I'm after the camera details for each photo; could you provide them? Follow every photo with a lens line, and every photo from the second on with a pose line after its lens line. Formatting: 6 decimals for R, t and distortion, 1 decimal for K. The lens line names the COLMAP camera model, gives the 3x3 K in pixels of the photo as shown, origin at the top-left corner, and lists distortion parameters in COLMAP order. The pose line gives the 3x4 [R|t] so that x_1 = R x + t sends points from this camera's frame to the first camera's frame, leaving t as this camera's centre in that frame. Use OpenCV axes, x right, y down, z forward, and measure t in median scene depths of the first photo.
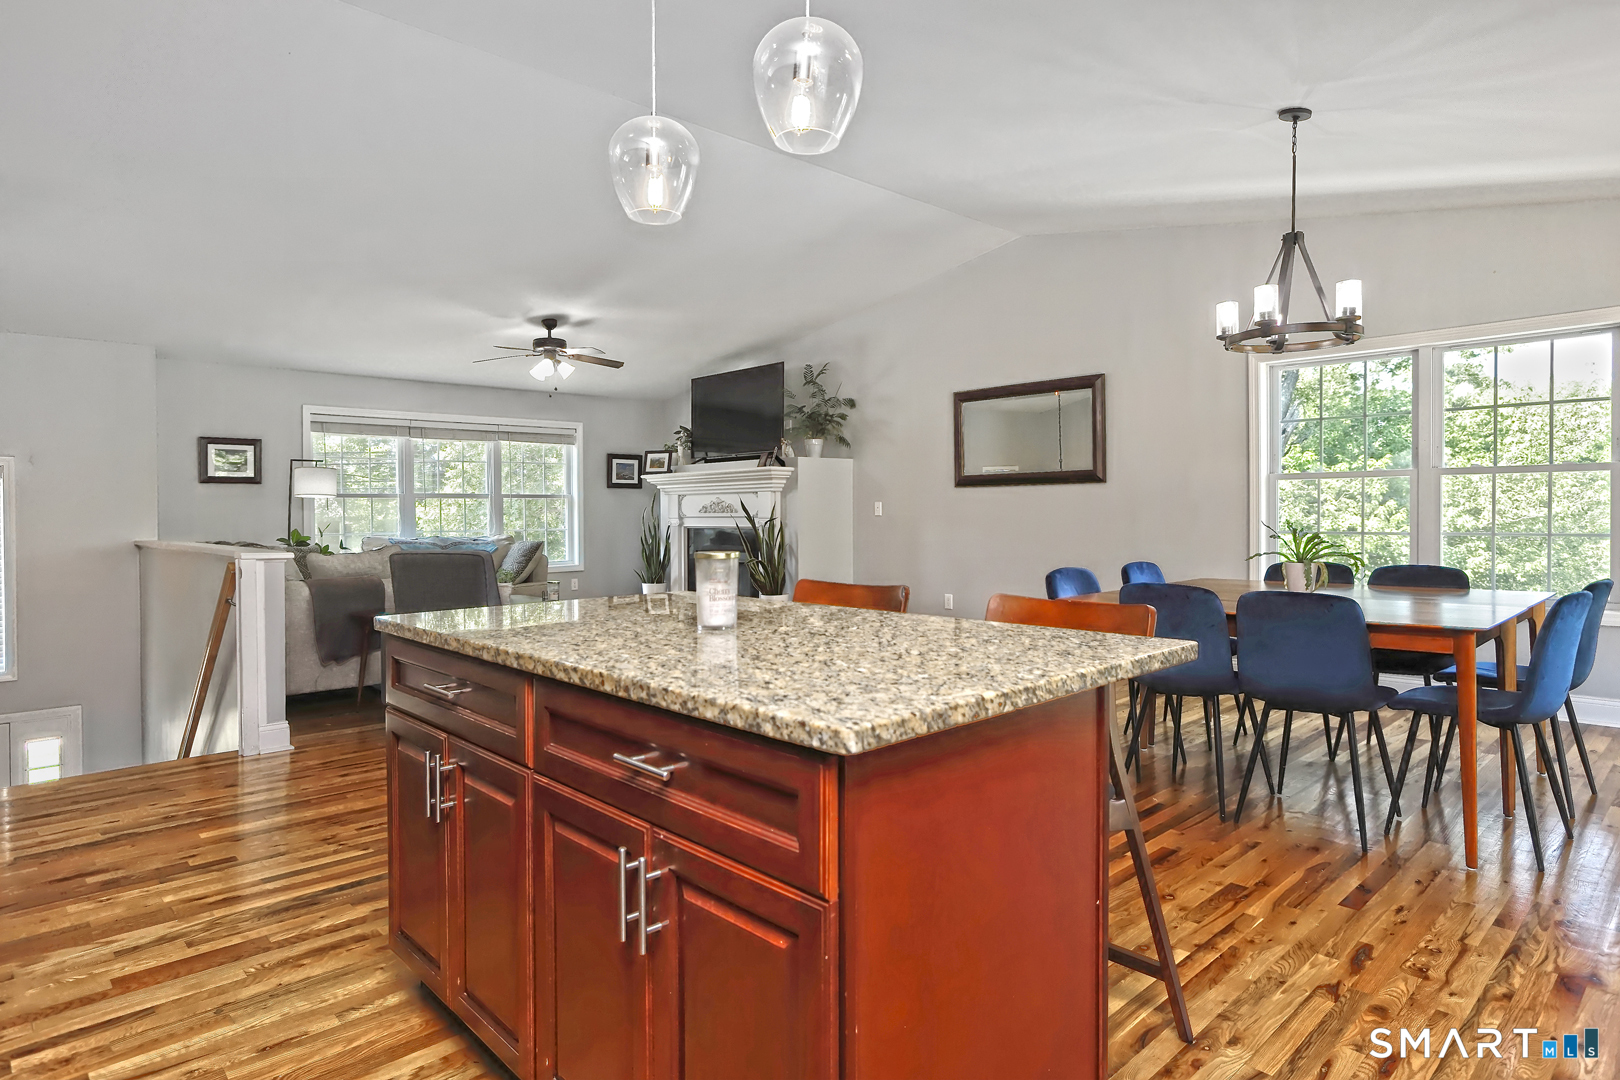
lens RADIAL K [[902.7, 0, 810.0], [0, 902.7, 540.0], [0, 0, 1]] dist [-0.001591, 0.000403]
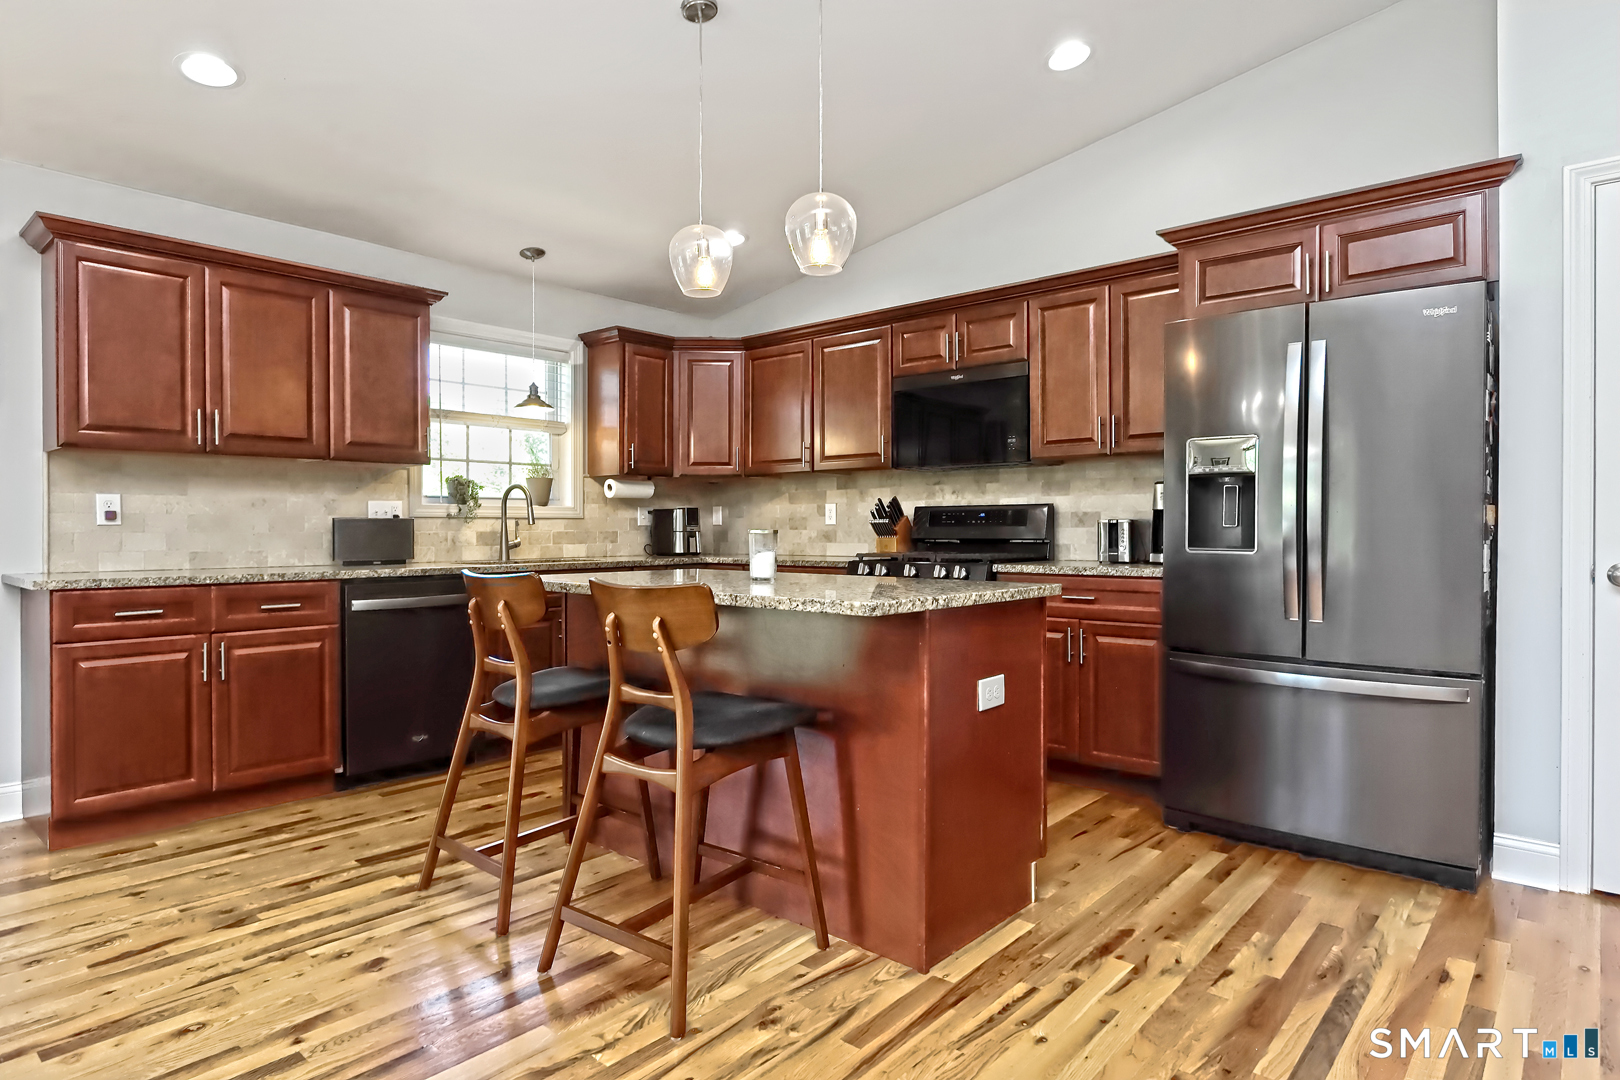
lens RADIAL K [[902.7, 0, 810.0], [0, 902.7, 540.0], [0, 0, 1]] dist [-0.001591, 0.000403]
pose [[-0.994298, 0.012792, -0.105871, -0.022514], [0.007510, 0.998714, 0.050144, -0.029662], [0.106377, 0.049063, -0.993115, 1.973796]]
